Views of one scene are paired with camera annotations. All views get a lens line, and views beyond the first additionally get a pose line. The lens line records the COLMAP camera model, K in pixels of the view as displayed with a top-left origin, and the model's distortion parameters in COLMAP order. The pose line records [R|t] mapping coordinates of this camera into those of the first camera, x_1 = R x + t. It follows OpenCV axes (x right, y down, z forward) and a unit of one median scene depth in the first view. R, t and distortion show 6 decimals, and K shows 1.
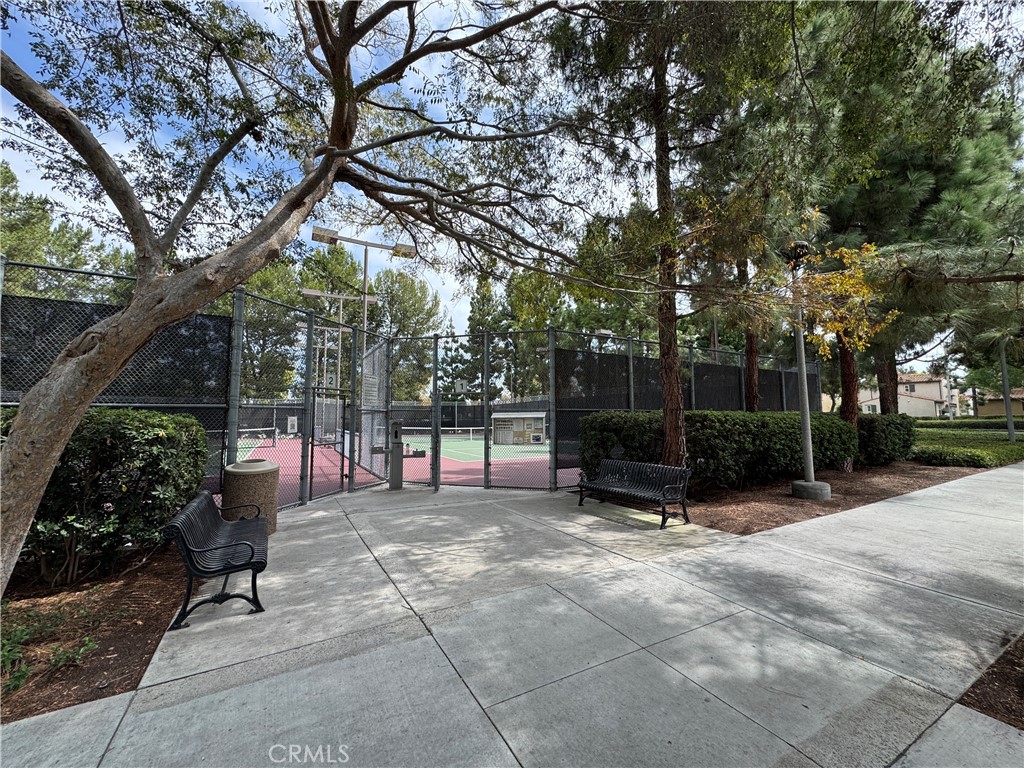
lens RADIAL K [[410.0, 0, 511.5], [0, 410.0, 383.1], [0, 0, 1]] dist [0.001393, 0.000090]
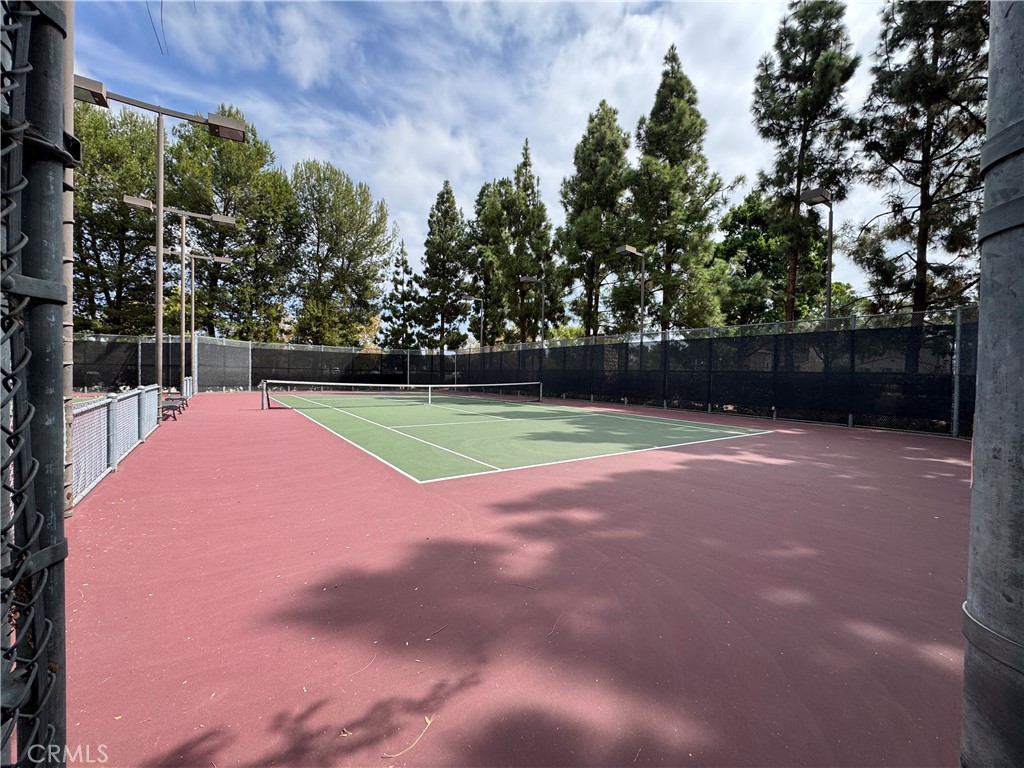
lens RADIAL K [[410.0, 0, 512.6], [0, 410.0, 382.8], [0, 0, 1]] dist [0.001393, 0.000090]
pose [[0.993621, 0.023636, 0.110270, -0.021301], [-0.035297, 0.993843, 0.105028, 0.018266], [-0.107109, -0.108251, 0.988337, 0.192127]]
